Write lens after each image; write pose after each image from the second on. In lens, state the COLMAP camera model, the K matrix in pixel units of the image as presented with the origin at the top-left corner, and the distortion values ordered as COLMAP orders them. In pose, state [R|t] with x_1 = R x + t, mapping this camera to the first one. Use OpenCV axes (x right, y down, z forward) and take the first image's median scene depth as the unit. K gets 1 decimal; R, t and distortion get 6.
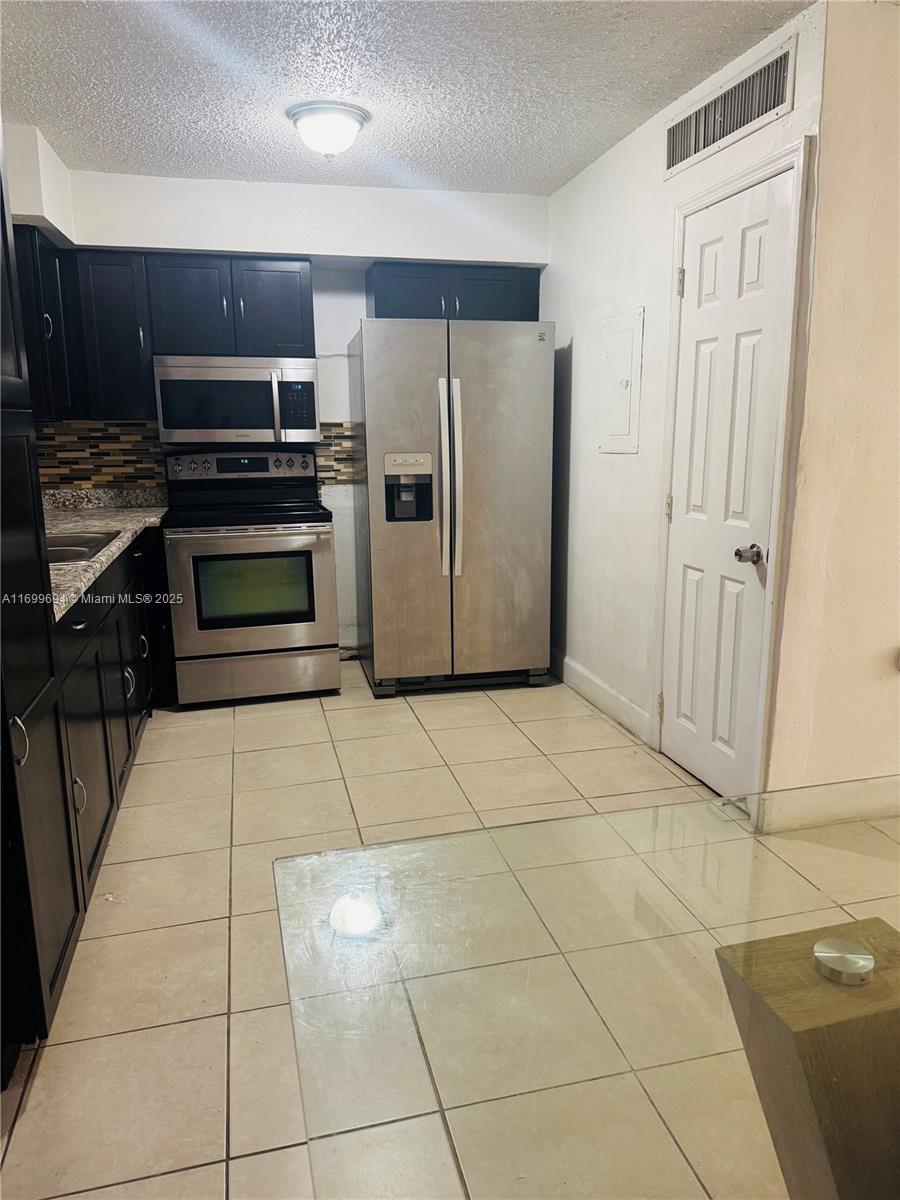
lens RADIAL K [[842.7, 0, 451.9], [0, 842.7, 599.6], [0, 0, 1]] dist [-0.003353, -0.002023]
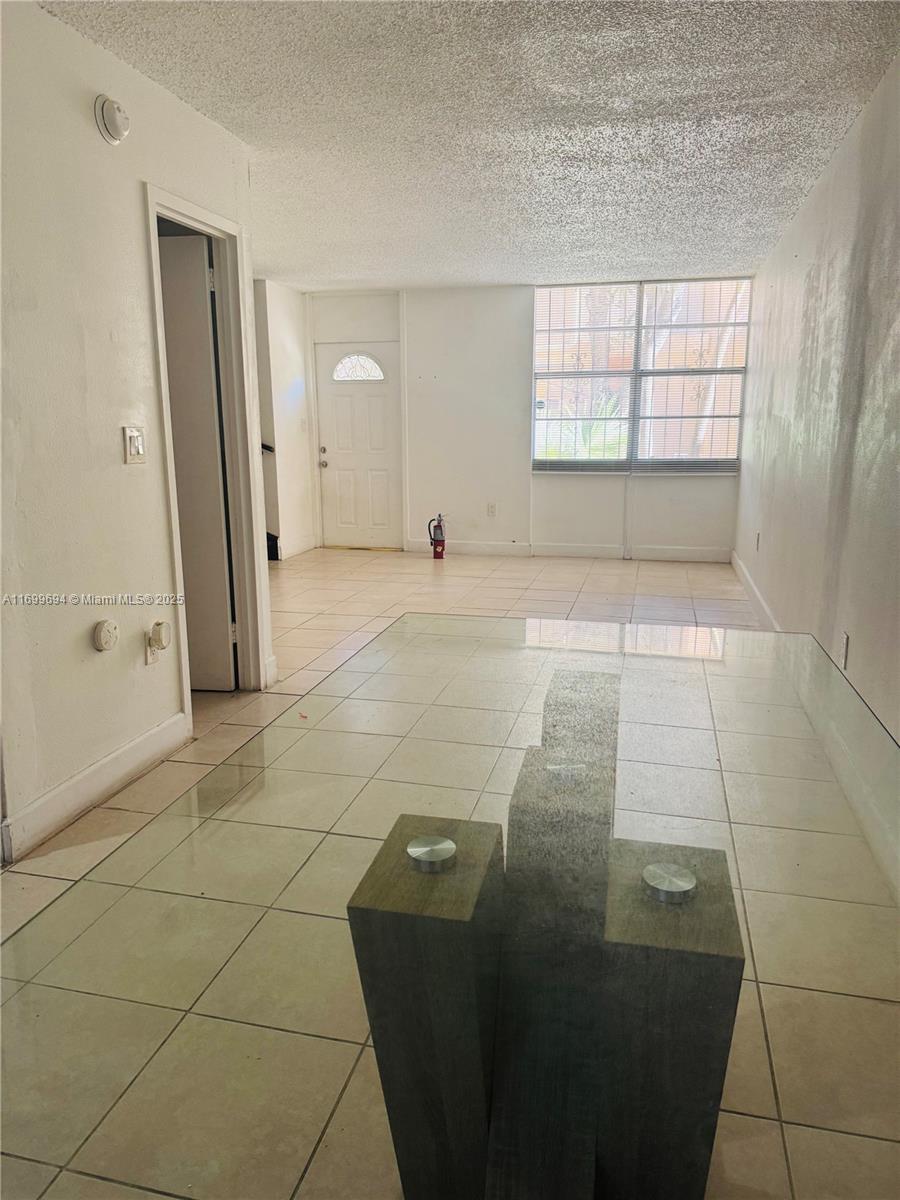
lens RADIAL K [[842.7, 0, 448.4], [0, 842.7, 600.0], [0, 0, 1]] dist [-0.003353, -0.002023]
pose [[0.470245, -0.179796, 0.864027, -0.142969], [0.182097, 0.977728, 0.104350, -0.006746], [-0.863545, 0.108267, 0.492512, 0.123773]]
